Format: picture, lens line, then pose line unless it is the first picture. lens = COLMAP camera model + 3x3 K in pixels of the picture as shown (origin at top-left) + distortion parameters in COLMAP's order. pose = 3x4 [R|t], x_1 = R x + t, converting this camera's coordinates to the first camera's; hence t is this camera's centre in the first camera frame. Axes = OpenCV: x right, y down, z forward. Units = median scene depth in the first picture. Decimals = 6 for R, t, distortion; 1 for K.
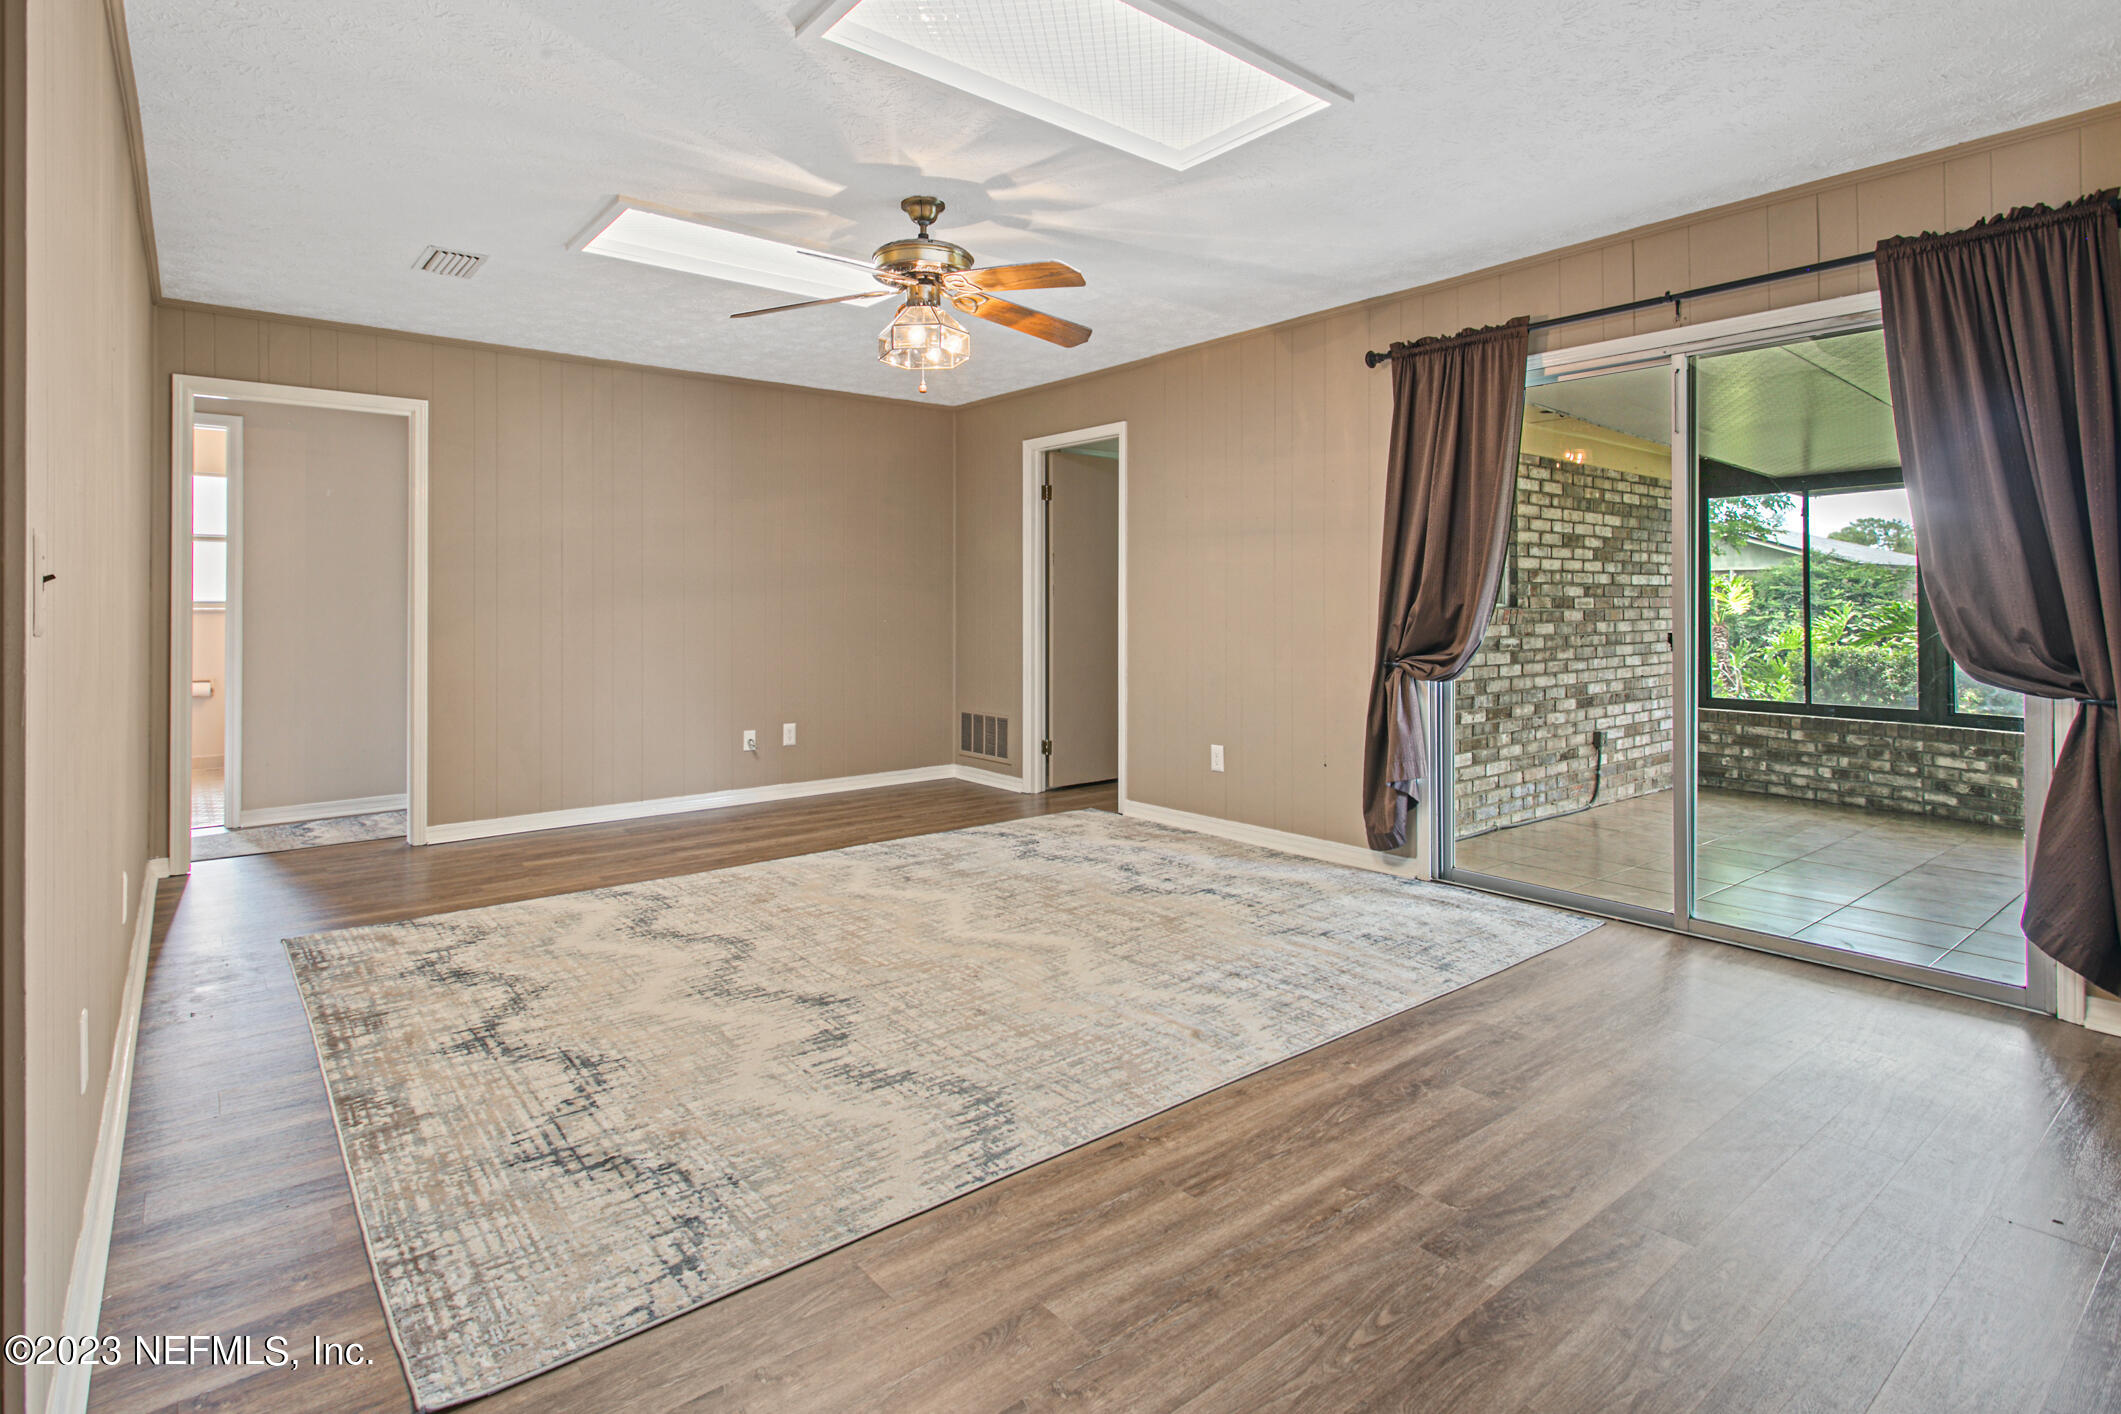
lens RADIAL K [[1056.3, 0, 1053.5], [0, 1056.3, 608.6], [0, 0, 1]] dist [-0.005362, 0.004026]
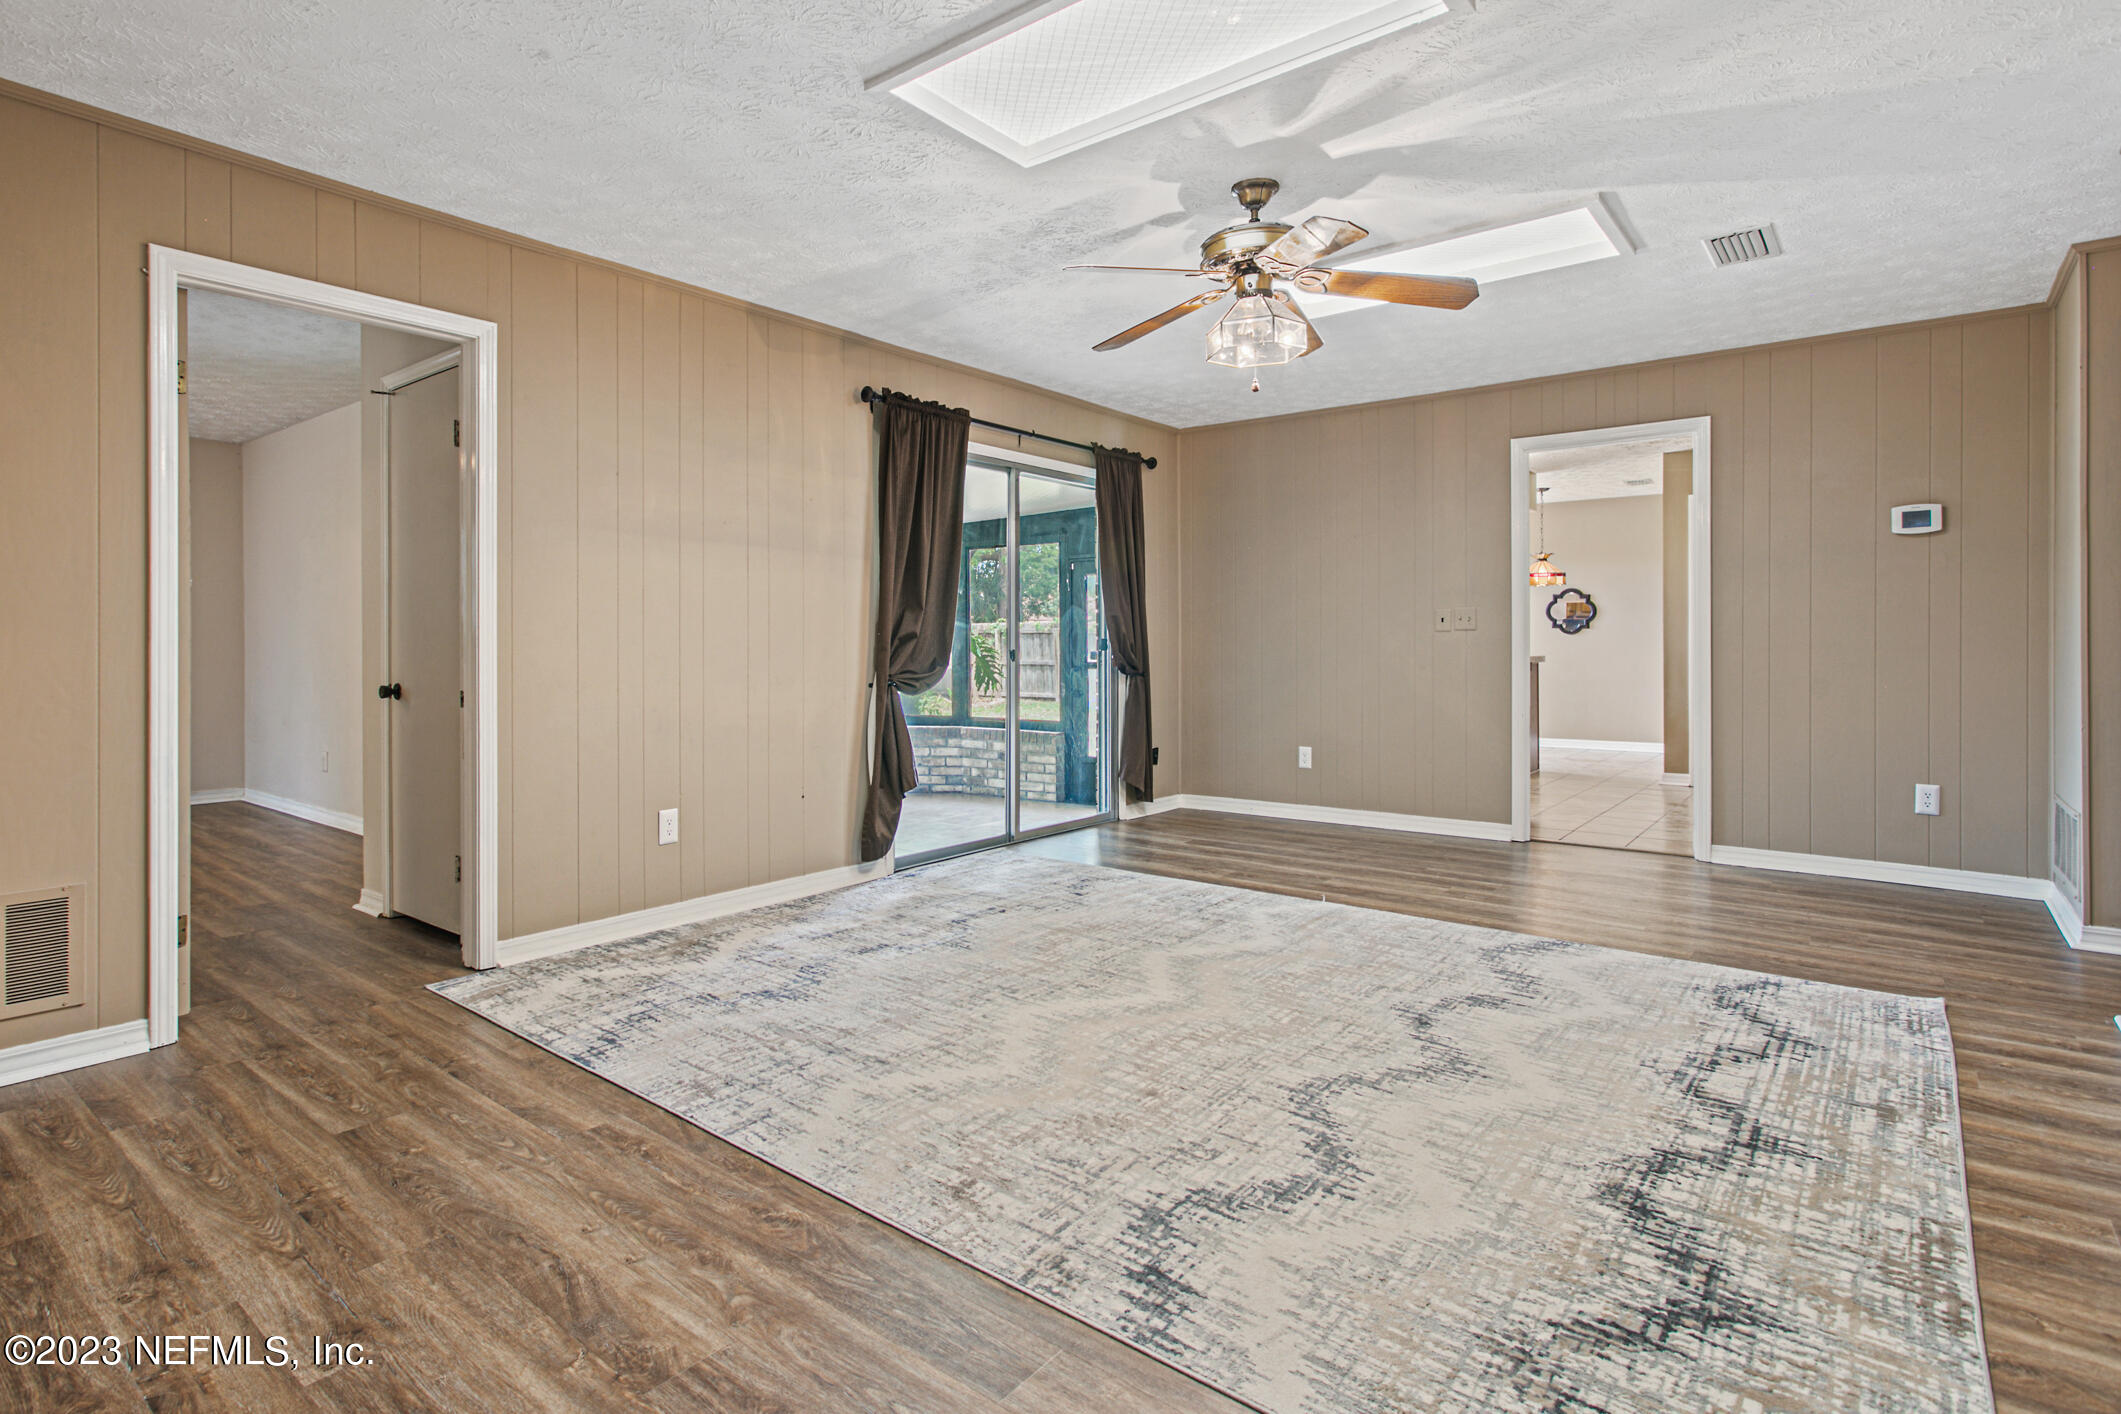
lens RADIAL K [[1056.3, 0, 1031.3], [0, 1056.3, 640.5], [0, 0, 1]] dist [-0.005362, 0.004026]
pose [[-0.199833, 0.006228, 0.979810, -1.117300], [0.006780, 0.999965, -0.004973, 0.022573], [-0.979807, 0.005650, -0.199868, 1.550856]]
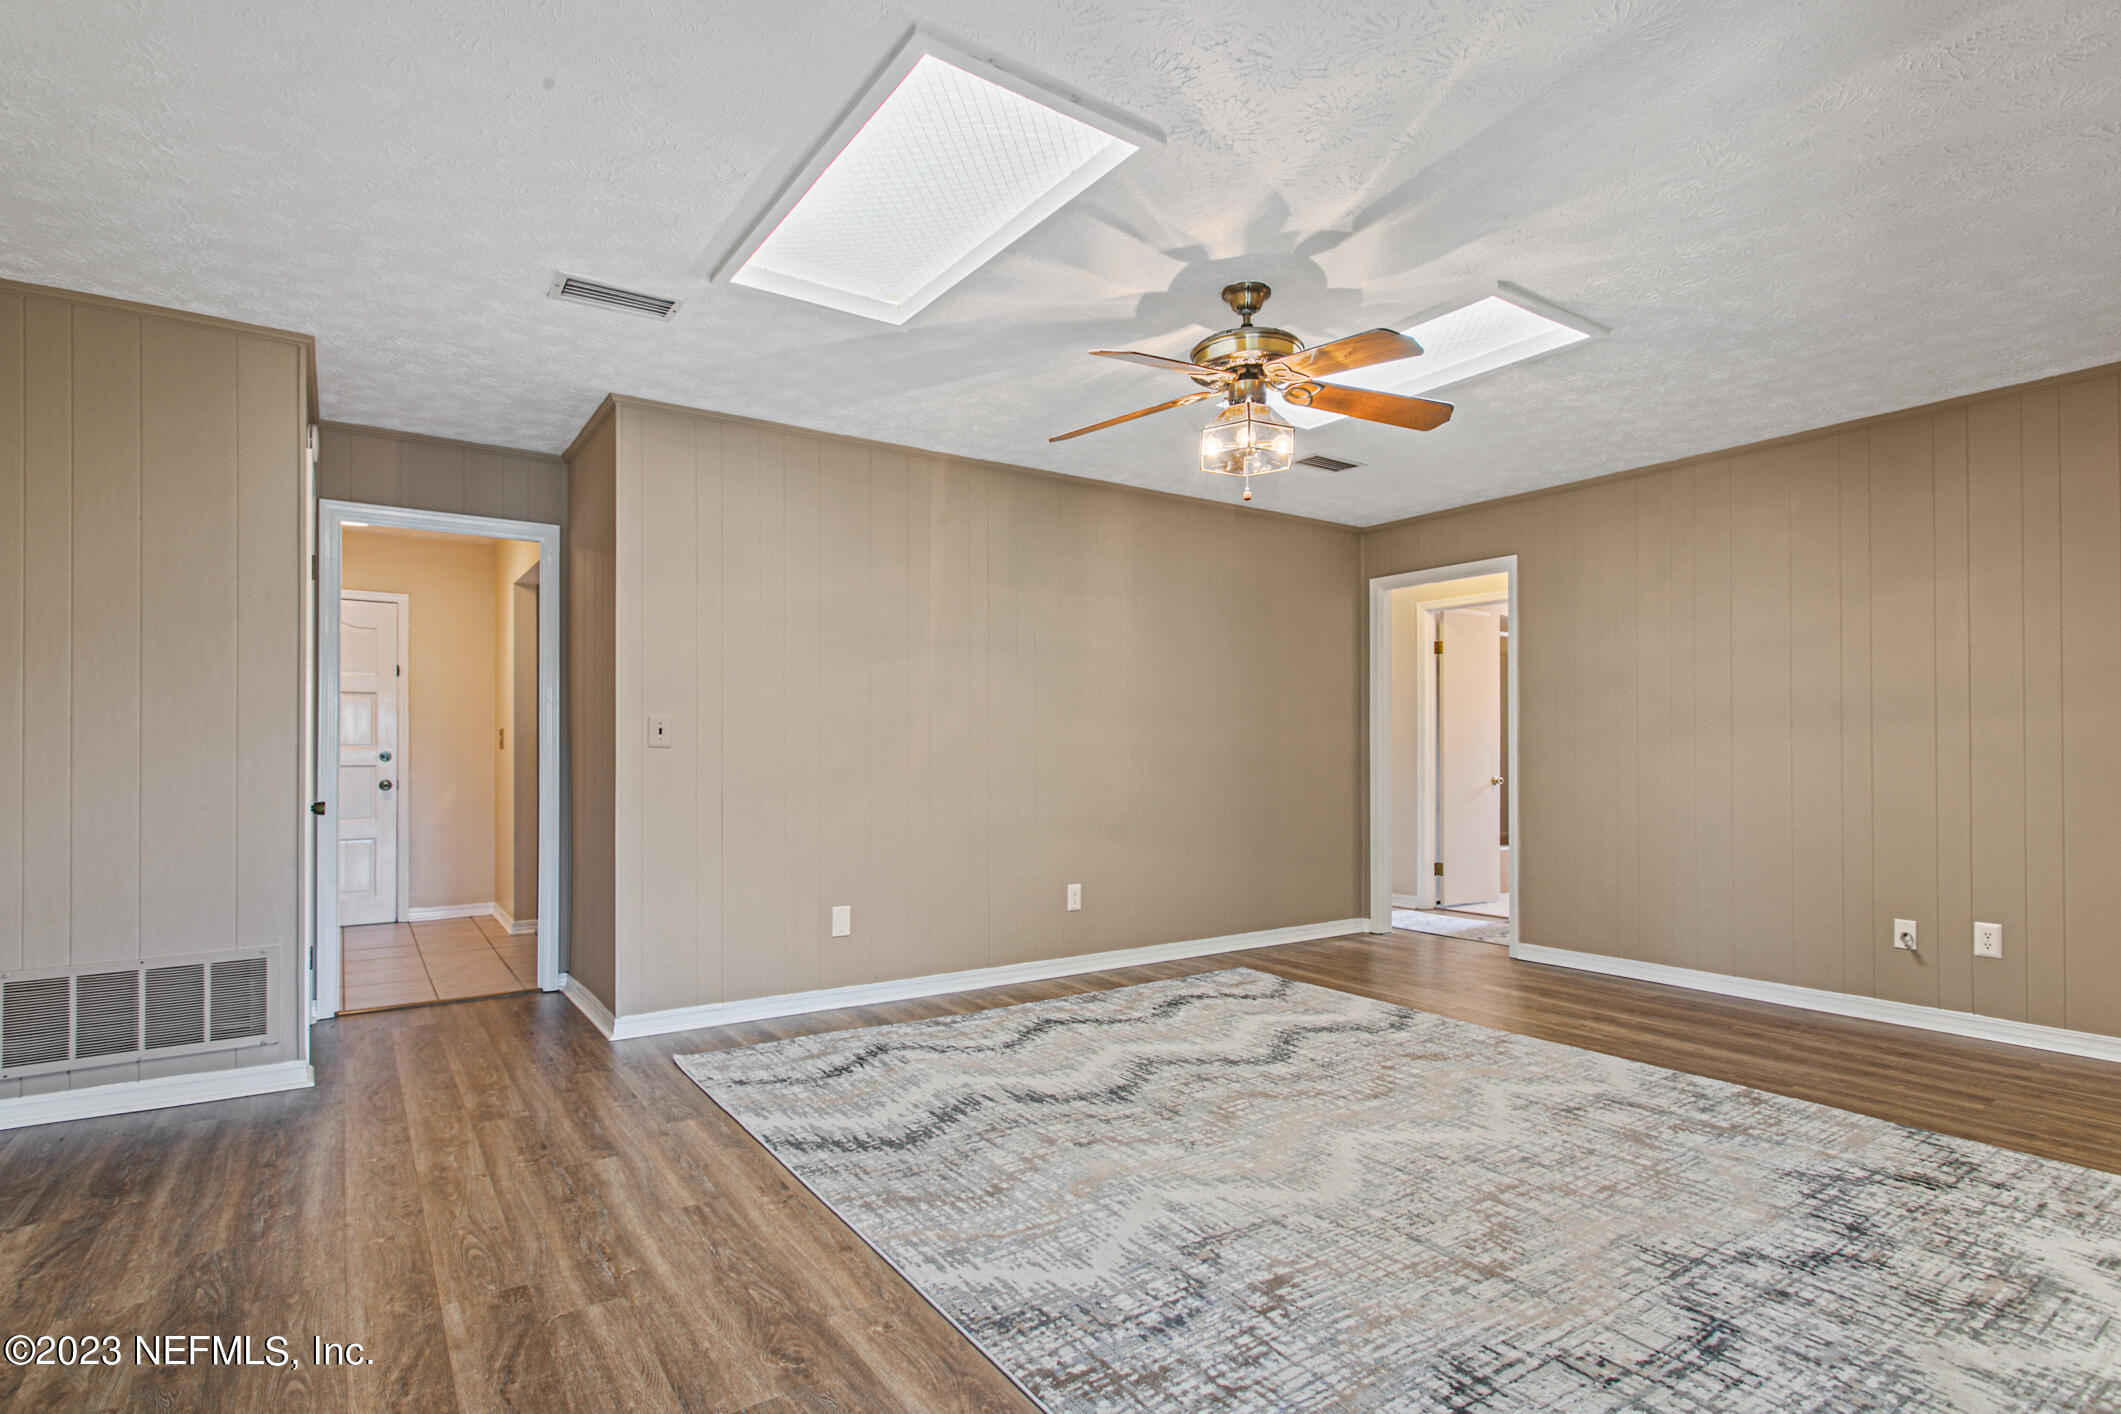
lens RADIAL K [[1056.3, 0, 1047.9], [0, 1056.3, 722.5], [0, 0, 1]] dist [-0.005362, 0.004026]
pose [[-0.088630, -0.027022, -0.995698, 0.892045], [-0.003085, 0.999635, -0.026854, 0.017813], [0.996060, 0.000692, -0.088681, 1.025037]]
